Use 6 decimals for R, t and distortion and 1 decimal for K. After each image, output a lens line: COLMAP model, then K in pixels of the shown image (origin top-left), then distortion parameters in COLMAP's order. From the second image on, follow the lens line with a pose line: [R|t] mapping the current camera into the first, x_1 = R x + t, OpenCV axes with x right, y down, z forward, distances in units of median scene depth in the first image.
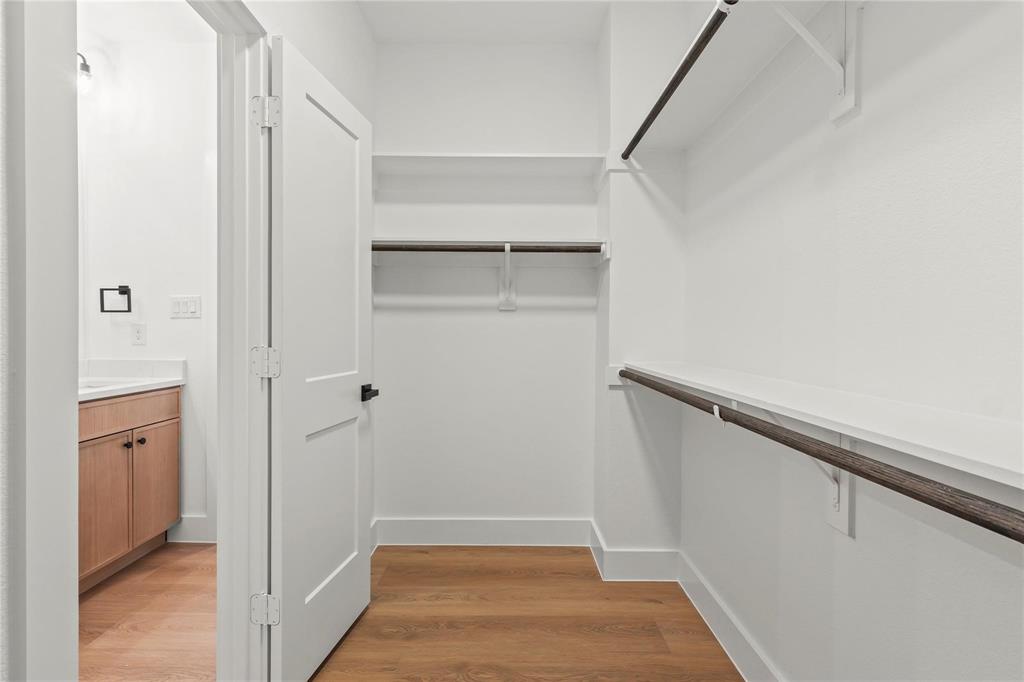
lens RADIAL K [[472.1, 0, 506.9], [0, 472.1, 338.0], [0, 0, 1]] dist [0.000019, 0.000149]
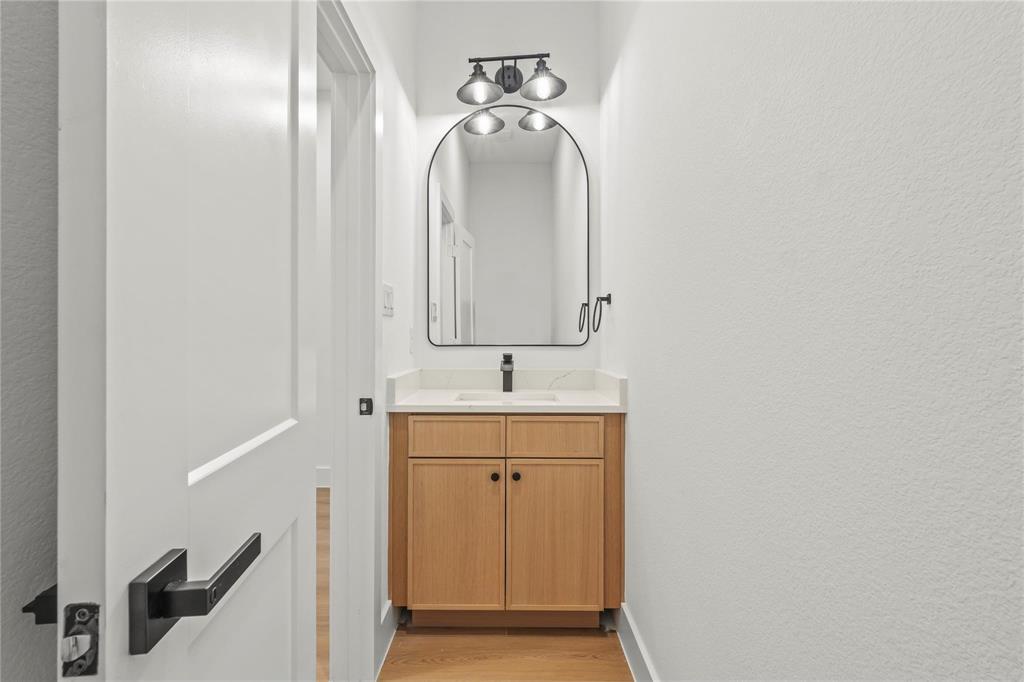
lens RADIAL K [[476.7, 0, 507.9], [0, 476.7, 338.8], [0, 0, 1]] dist [-0.001470, 0.000142]
pose [[-0.006192, -0.004999, -0.999968, 0.010480], [-0.013860, 0.999892, -0.004913, -0.004502], [0.999885, 0.013829, -0.006261, 0.983939]]
